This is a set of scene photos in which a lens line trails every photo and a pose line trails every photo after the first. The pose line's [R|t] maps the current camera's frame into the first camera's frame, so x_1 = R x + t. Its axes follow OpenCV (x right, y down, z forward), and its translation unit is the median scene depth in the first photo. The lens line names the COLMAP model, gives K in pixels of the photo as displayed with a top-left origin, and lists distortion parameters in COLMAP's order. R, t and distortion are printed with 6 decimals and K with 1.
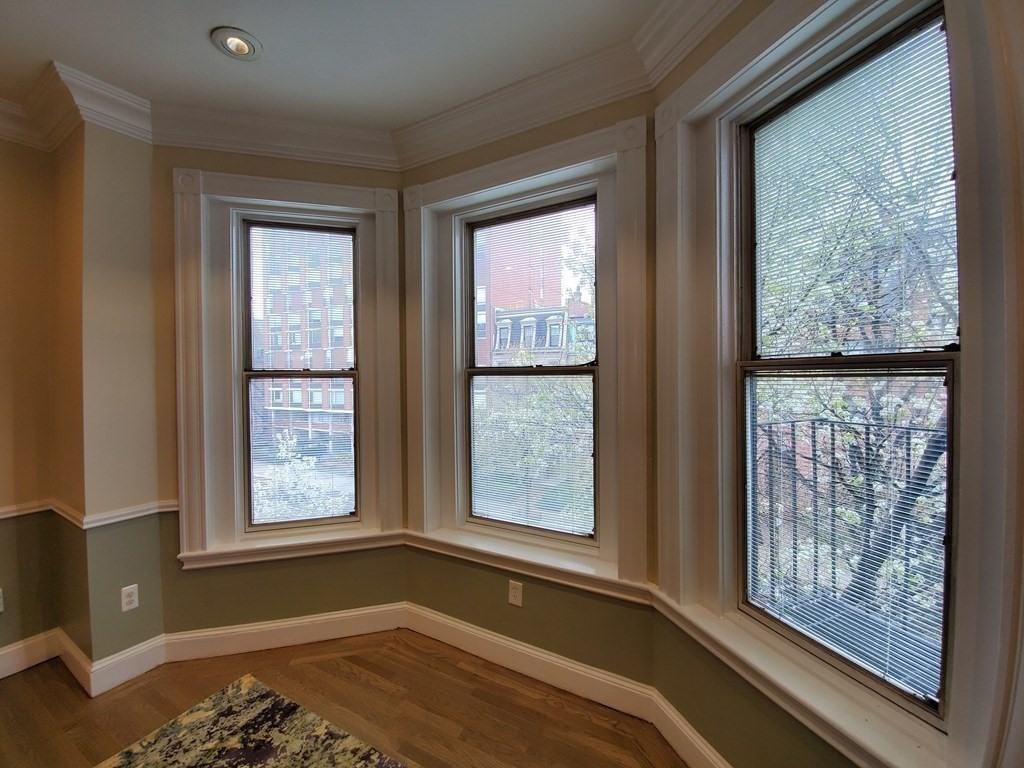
lens RADIAL K [[404.0, 0, 510.1], [0, 404.0, 379.6], [0, 0, 1]] dist [0.001329, -0.011434]
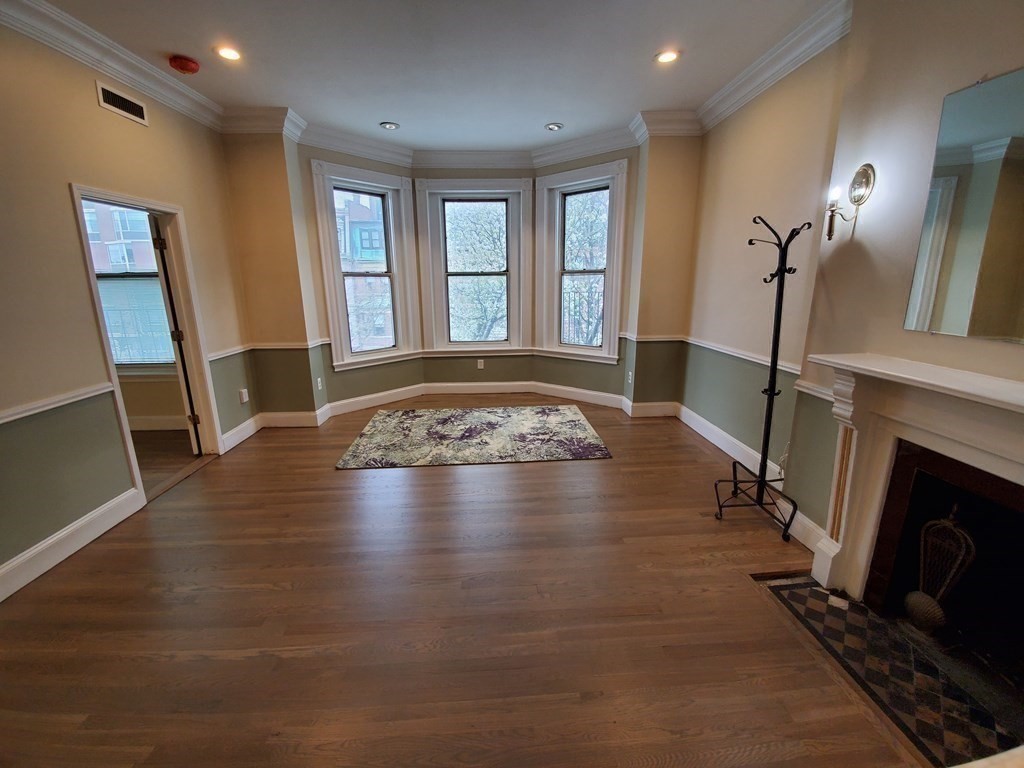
lens RADIAL K [[404.0, 0, 510.1], [0, 404.0, 379.6], [0, 0, 1]] dist [0.001329, -0.011434]
pose [[0.855880, -0.120204, 0.503011, -1.122711], [0.008914, 0.975899, 0.218042, 0.072435], [-0.517098, -0.182134, 0.836324, -1.237536]]
